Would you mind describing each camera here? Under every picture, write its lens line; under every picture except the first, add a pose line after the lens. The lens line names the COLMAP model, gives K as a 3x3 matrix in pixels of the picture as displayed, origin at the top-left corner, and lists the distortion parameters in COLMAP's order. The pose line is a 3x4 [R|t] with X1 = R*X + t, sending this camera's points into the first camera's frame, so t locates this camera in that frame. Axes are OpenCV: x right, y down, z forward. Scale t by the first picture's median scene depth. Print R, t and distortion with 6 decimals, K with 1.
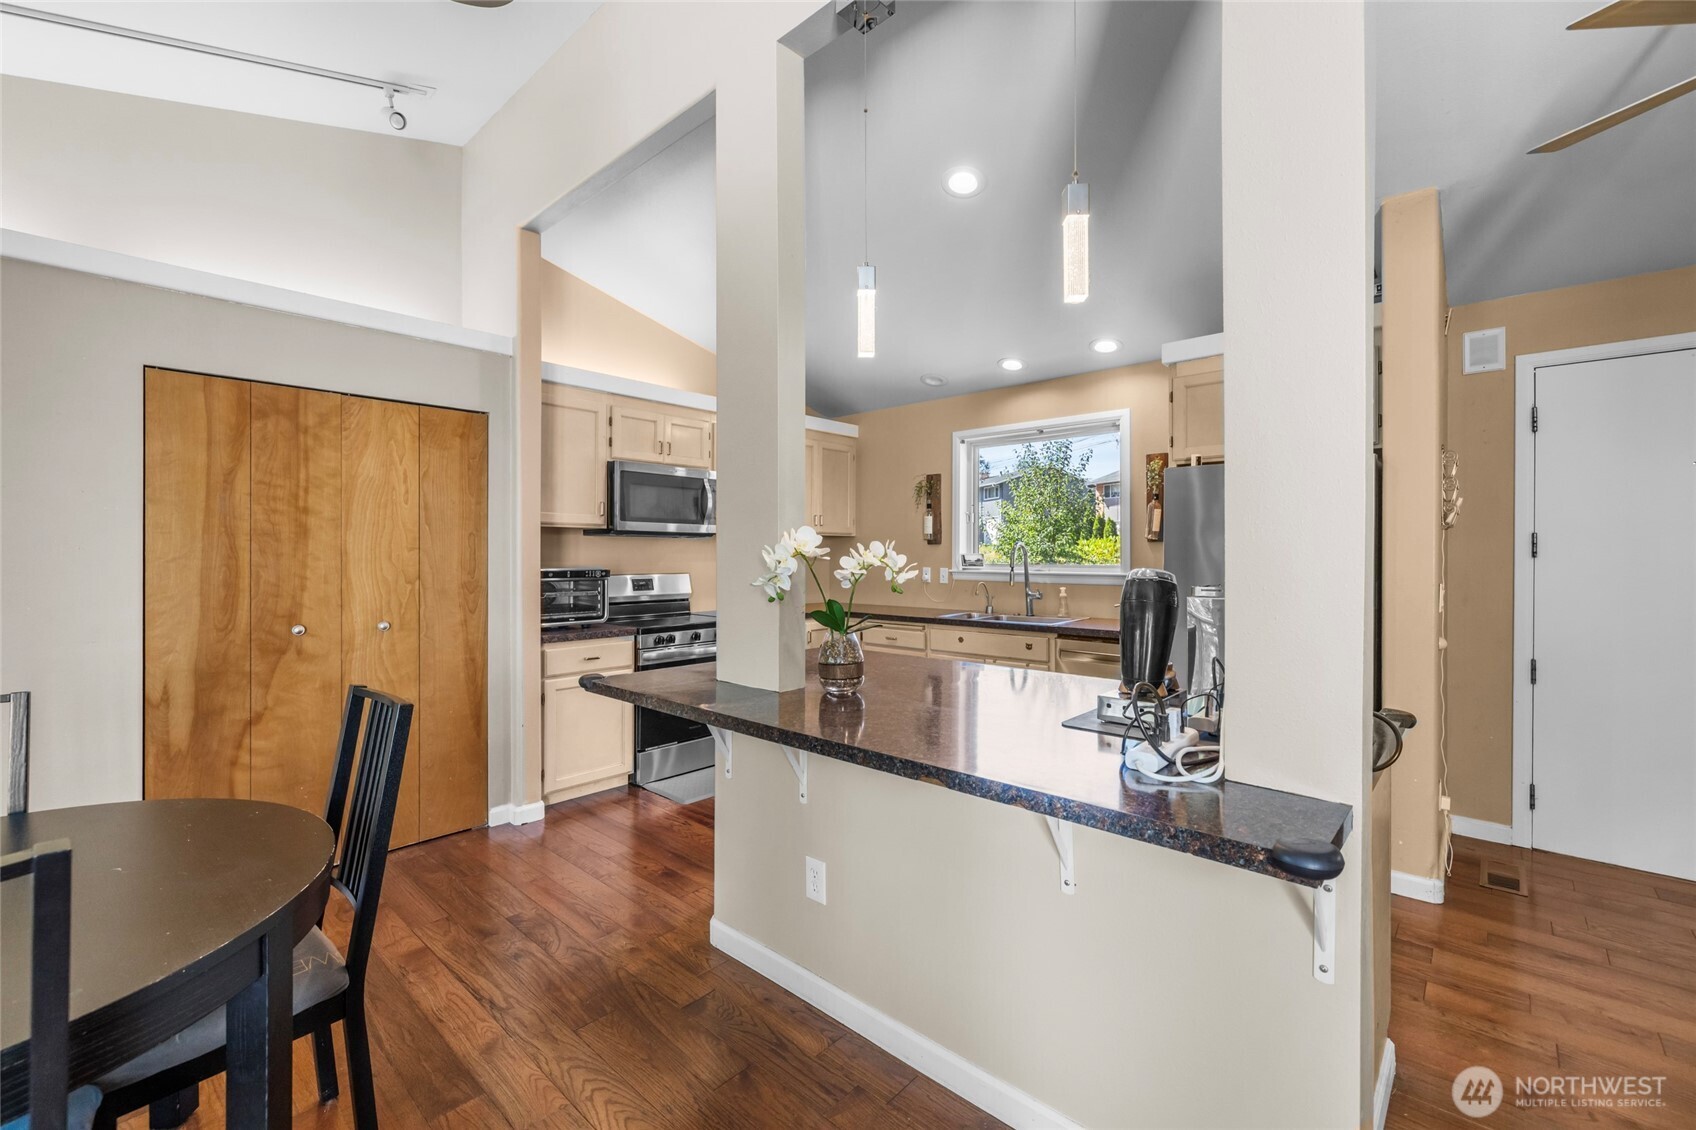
lens RADIAL K [[710.0, 0, 843.0], [0, 710.0, 551.4], [0, 0, 1]] dist [-0.004997, 0.001619]
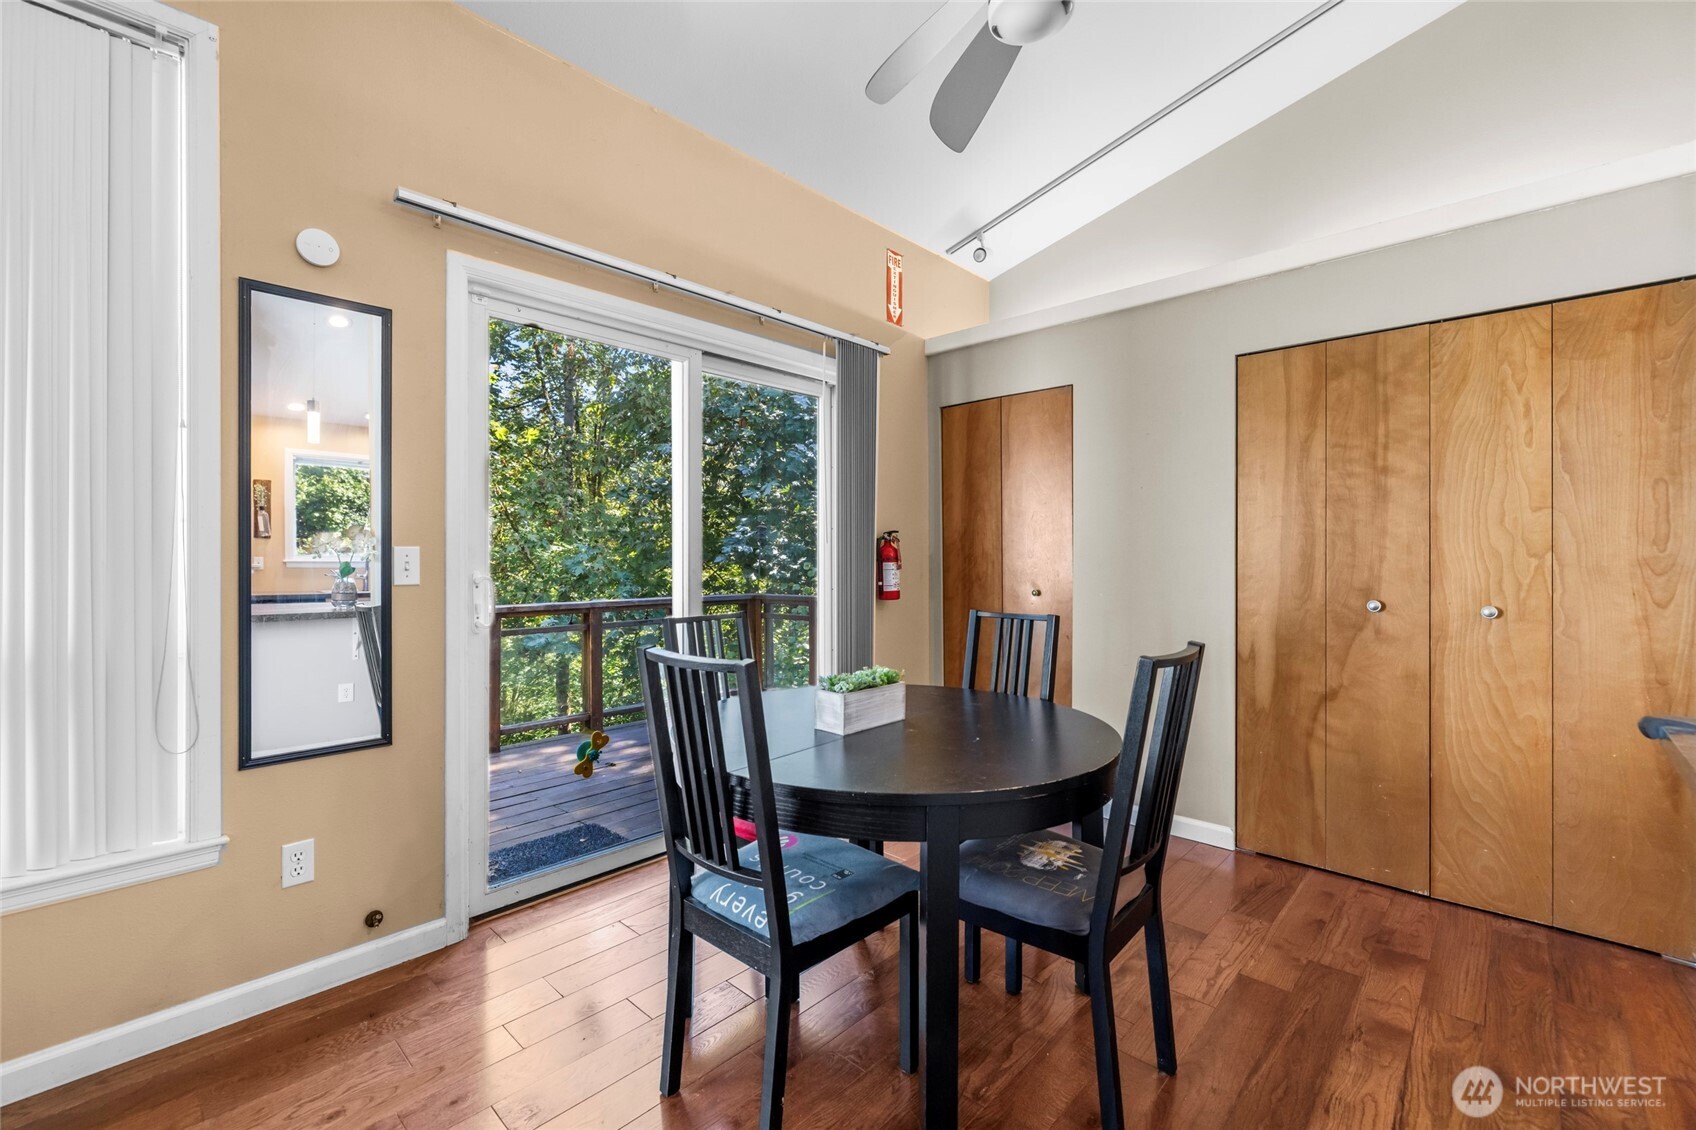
lens RADIAL K [[710.0, 0, 827.8], [0, 710.0, 559.3], [0, 0, 1]] dist [-0.004997, 0.001619]
pose [[-0.016806, -0.001100, -0.999858, 0.120150], [-0.001522, 0.999998, -0.001074, 0.051113], [0.999858, 0.001504, -0.016807, 0.307471]]
